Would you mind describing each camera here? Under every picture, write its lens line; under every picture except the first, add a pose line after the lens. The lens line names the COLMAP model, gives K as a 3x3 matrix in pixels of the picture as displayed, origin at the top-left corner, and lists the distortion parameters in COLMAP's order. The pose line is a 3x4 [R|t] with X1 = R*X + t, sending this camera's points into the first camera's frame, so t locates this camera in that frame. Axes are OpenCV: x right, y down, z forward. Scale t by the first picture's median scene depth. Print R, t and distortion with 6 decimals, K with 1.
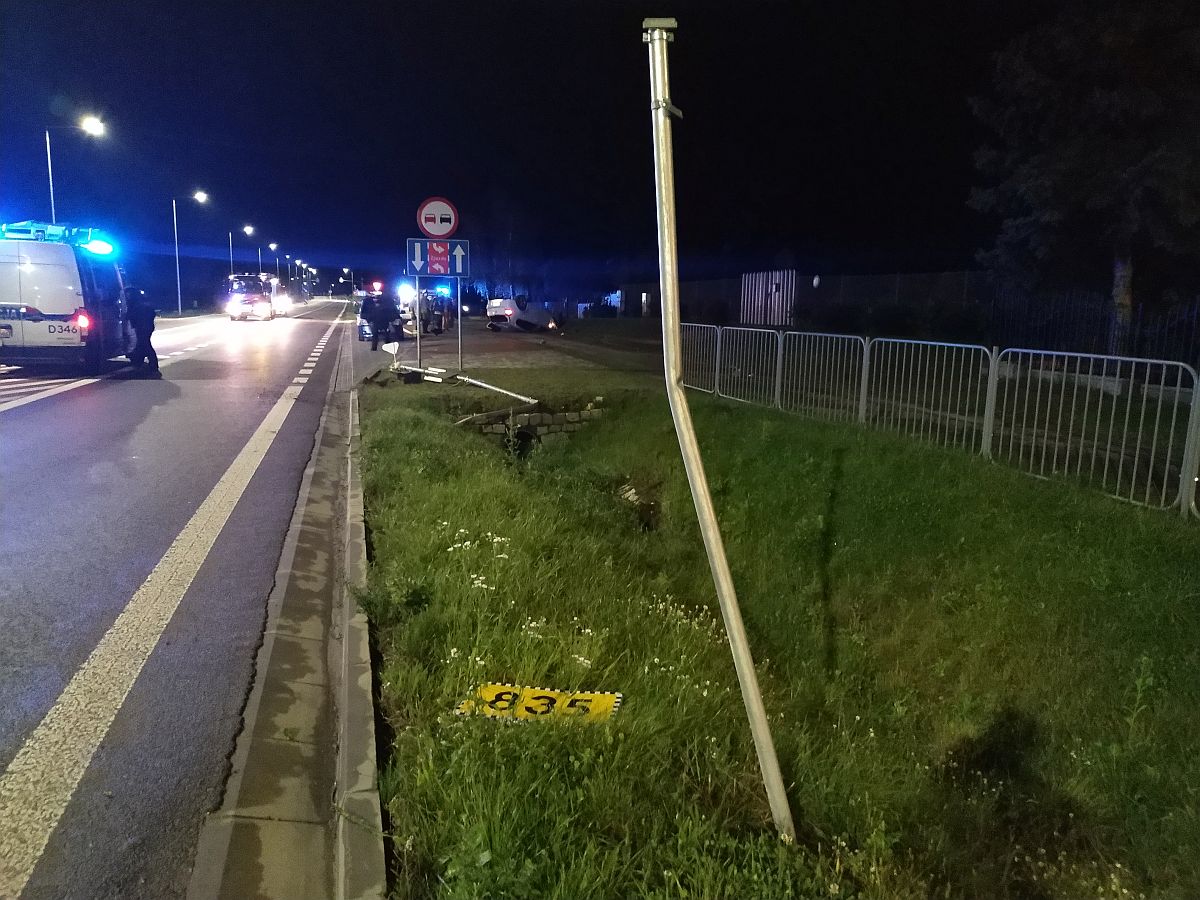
lens RADIAL K [[863.6, 0, 600.0], [0, 863.6, 450.0], [0, 0, 1]] dist [0.007973, -0.029764]
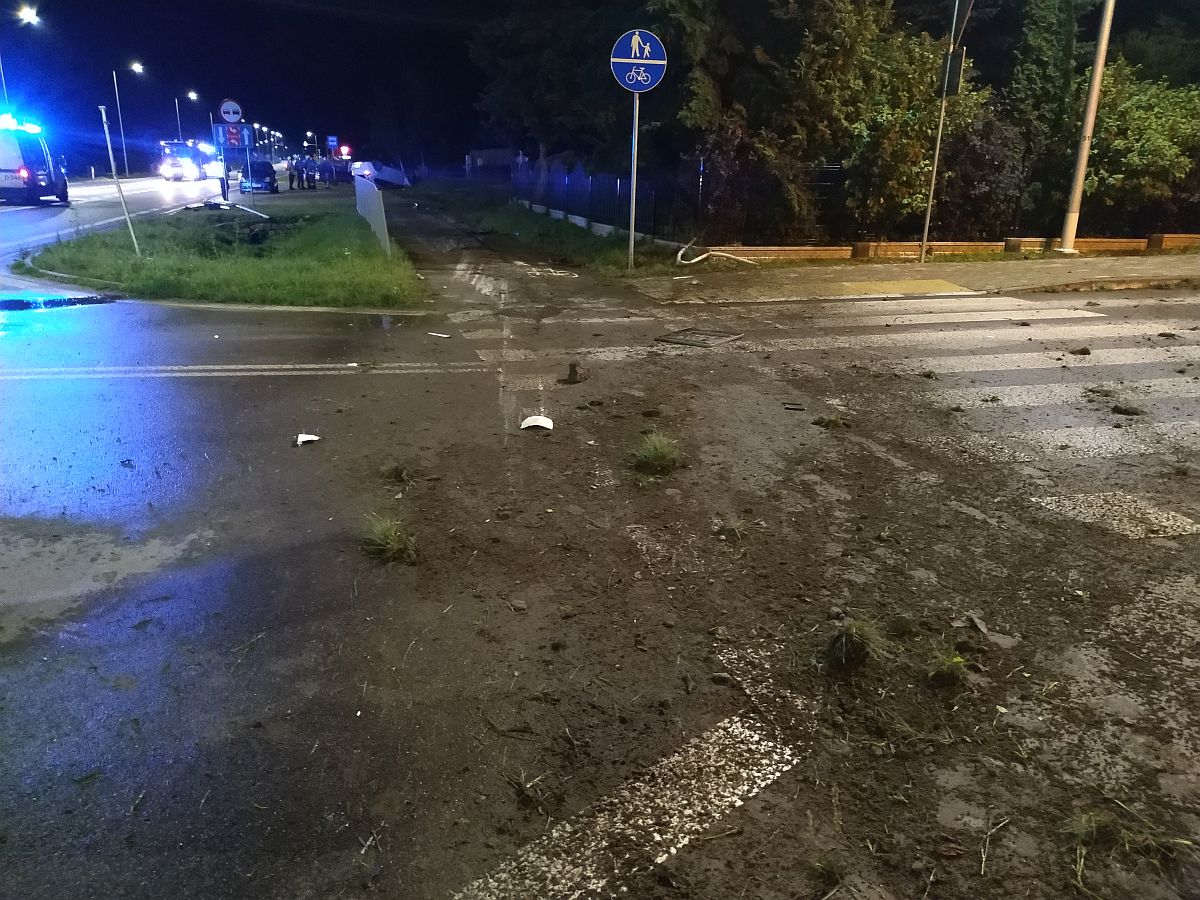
lens RADIAL K [[864.2, 0, 600.0], [0, 864.2, 450.0], [0, 0, 1]] dist [-0.006935, 0.001341]
pose [[0.999936, -0.000509, 0.011265, 0.262071], [-0.001140, 0.989298, 0.145904, 0.071321], [-0.011218, -0.145908, 0.989235, -0.394355]]
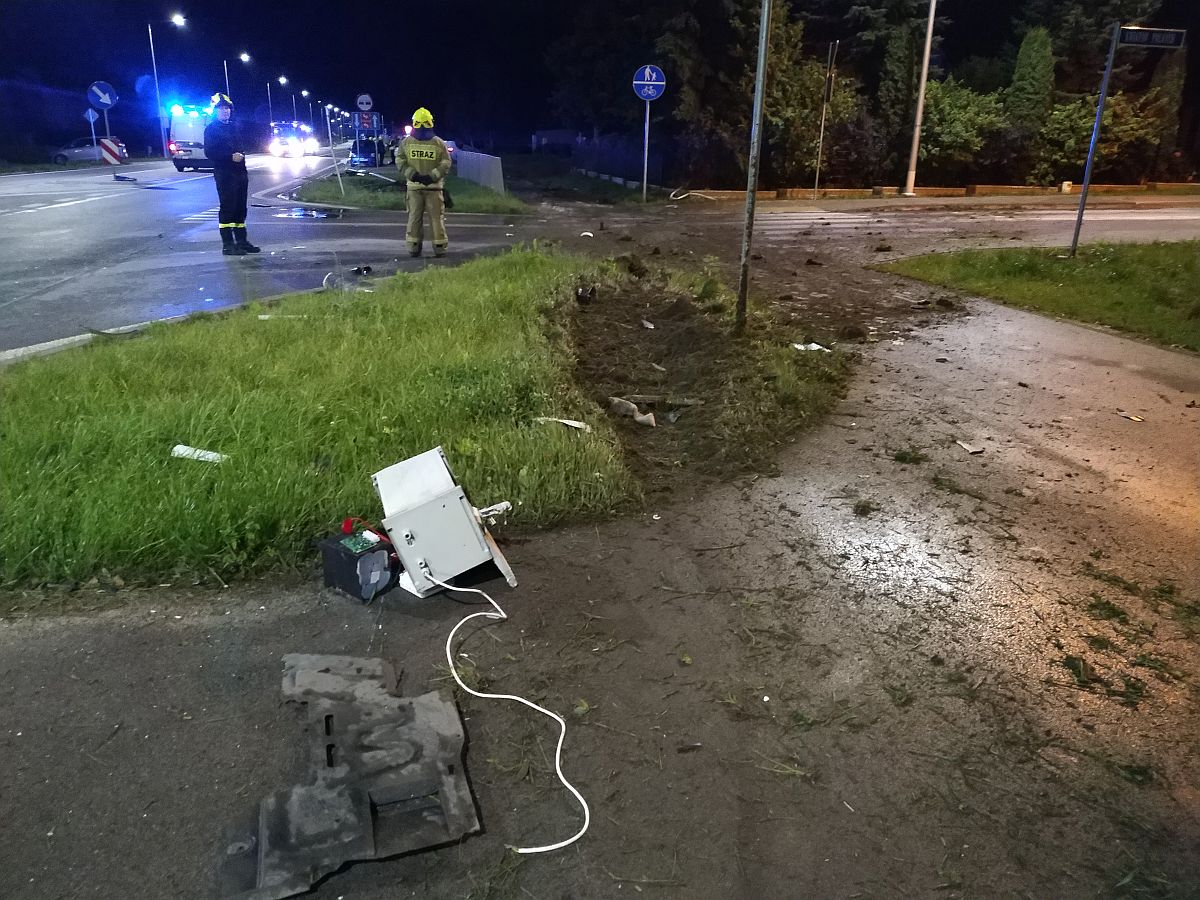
lens RADIAL K [[863.6, 0, 600.0], [0, 863.6, 450.0], [0, 0, 1]] dist [0.007973, -0.029764]
pose [[0.998671, 0.019985, -0.047514, 0.281817], [-0.011755, 0.985791, 0.167563, 0.123426], [0.050187, -0.166781, 0.984716, -0.686583]]
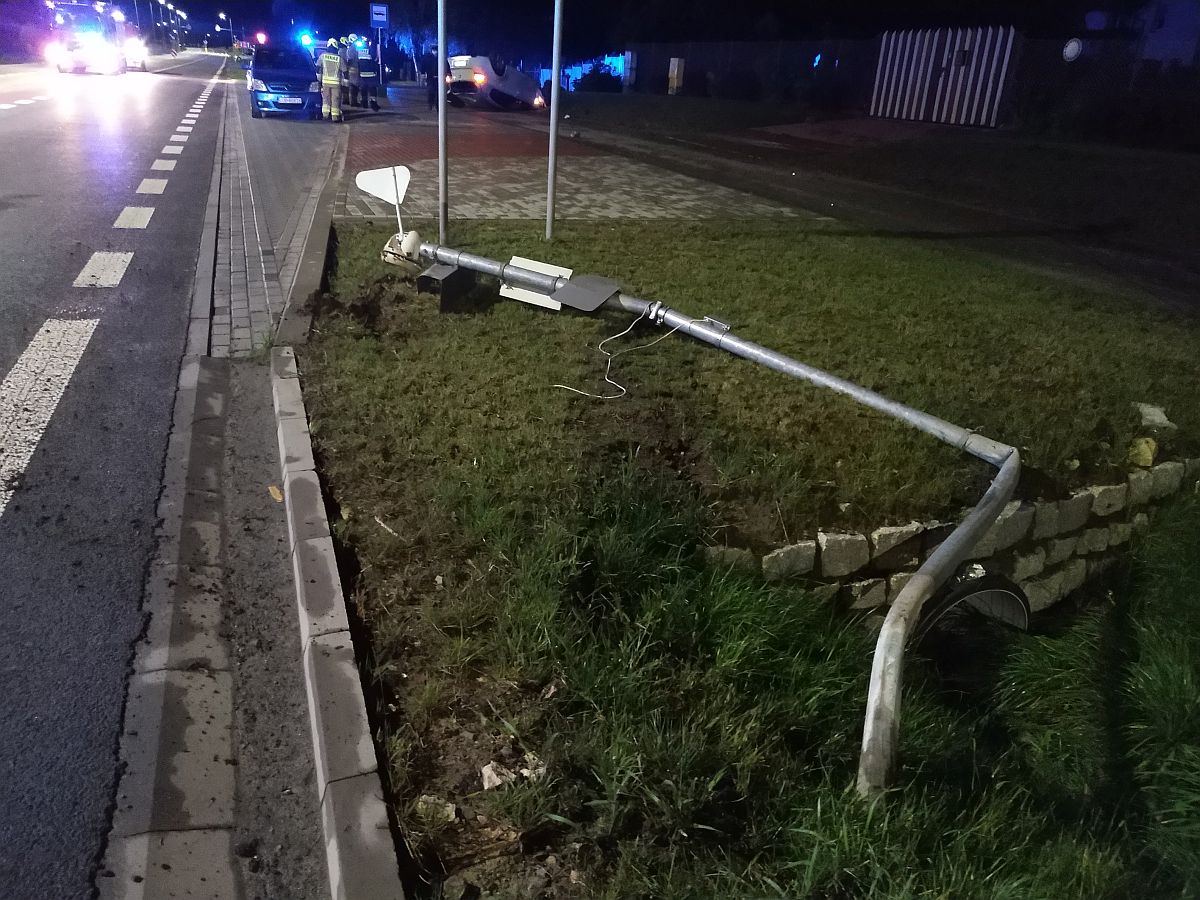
lens RADIAL K [[878.2, 0, 600.0], [0, 878.2, 450.0], [0, 0, 1]] dist [-0.063180, 0.068590]
pose [[0.994575, 0.004055, 0.103945, -0.094377], [-0.028761, 0.971007, 0.237313, -0.049098], [-0.099969, -0.239015, 0.965856, 0.317296]]
